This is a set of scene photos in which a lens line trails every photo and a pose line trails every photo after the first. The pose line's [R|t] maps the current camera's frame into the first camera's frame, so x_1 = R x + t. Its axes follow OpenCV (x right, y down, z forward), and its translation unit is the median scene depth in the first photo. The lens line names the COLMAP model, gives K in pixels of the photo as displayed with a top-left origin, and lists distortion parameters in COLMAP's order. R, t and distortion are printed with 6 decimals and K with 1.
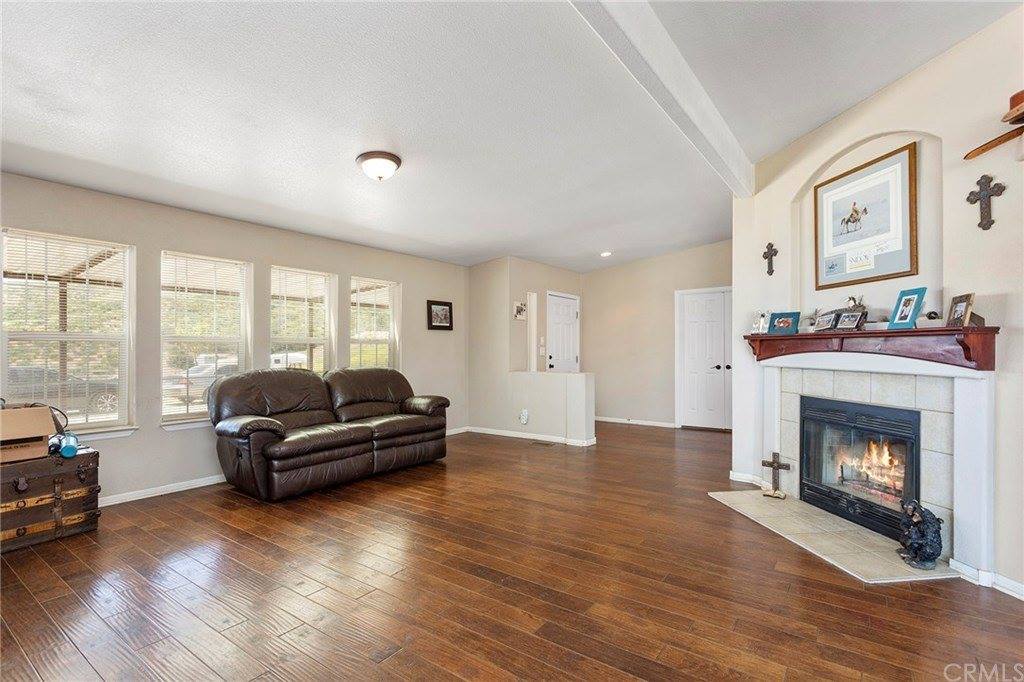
lens RADIAL K [[484.2, 0, 507.1], [0, 484.2, 349.2], [0, 0, 1]] dist [0.005155, 0.000702]
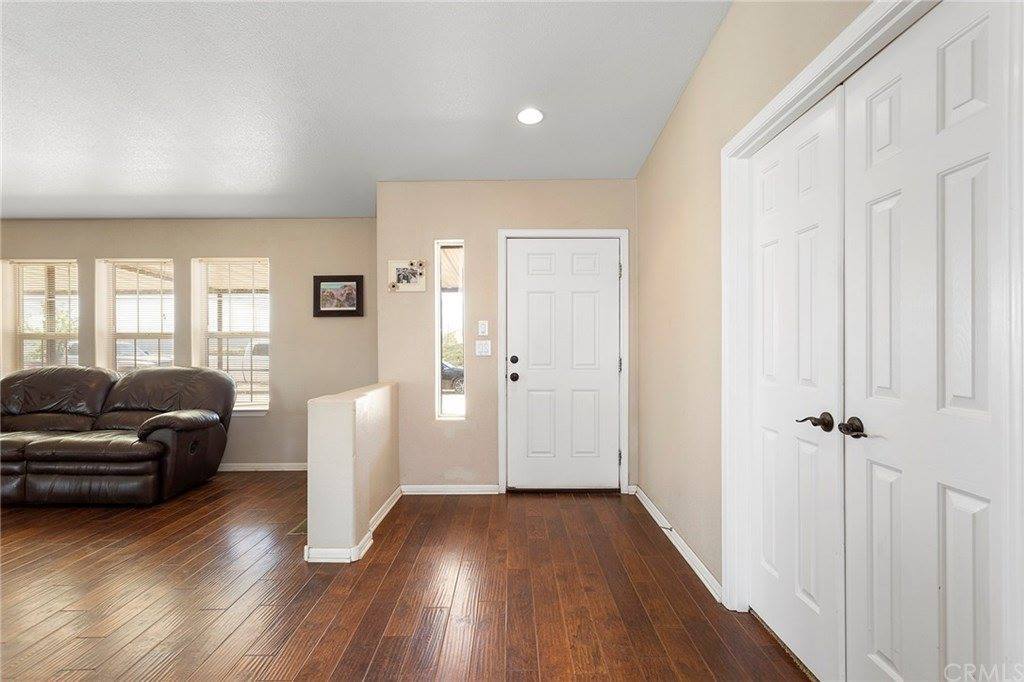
lens RADIAL K [[484.2, 0, 507.1], [0, 484.2, 349.2], [0, 0, 1]] dist [0.005155, 0.000702]
pose [[0.599585, 0.008200, -0.800269, 0.998469], [0.005517, 0.999881, 0.014379, -0.003958], [0.800292, -0.013037, 0.599469, 1.387364]]
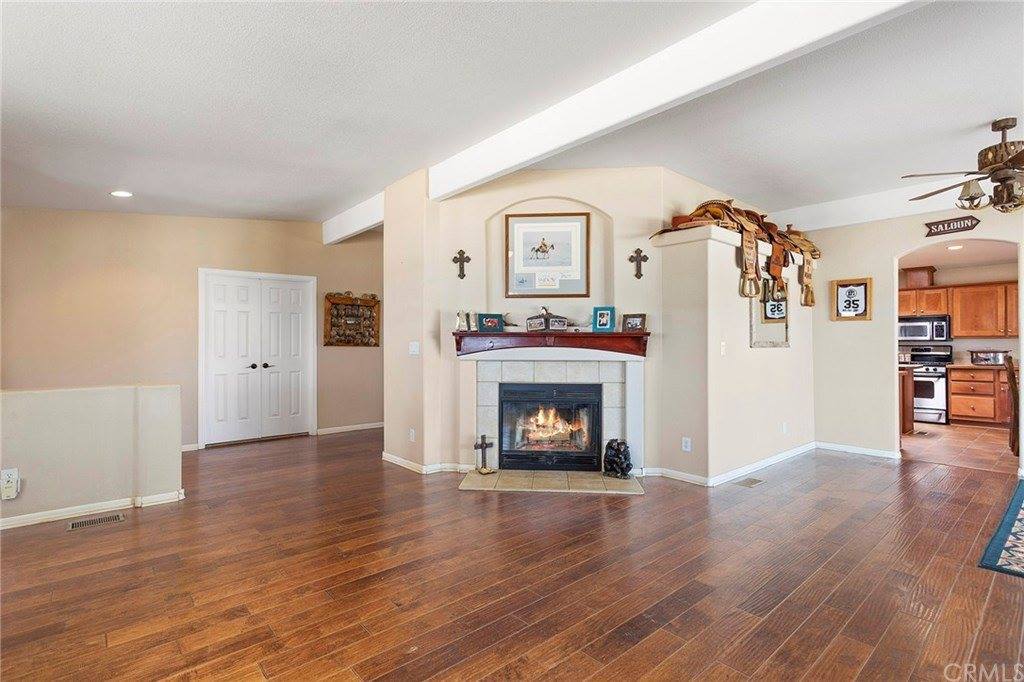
lens RADIAL K [[497.2, 0, 512.0], [0, 497.2, 341.0], [0, 0, 1]] dist [0.004414, 0.000736]
pose [[0.214145, 0.008722, 0.976763, -0.601054], [-0.000052, 0.999960, -0.008918, 0.001243], [-0.976802, 0.001859, 0.214137, 0.698745]]
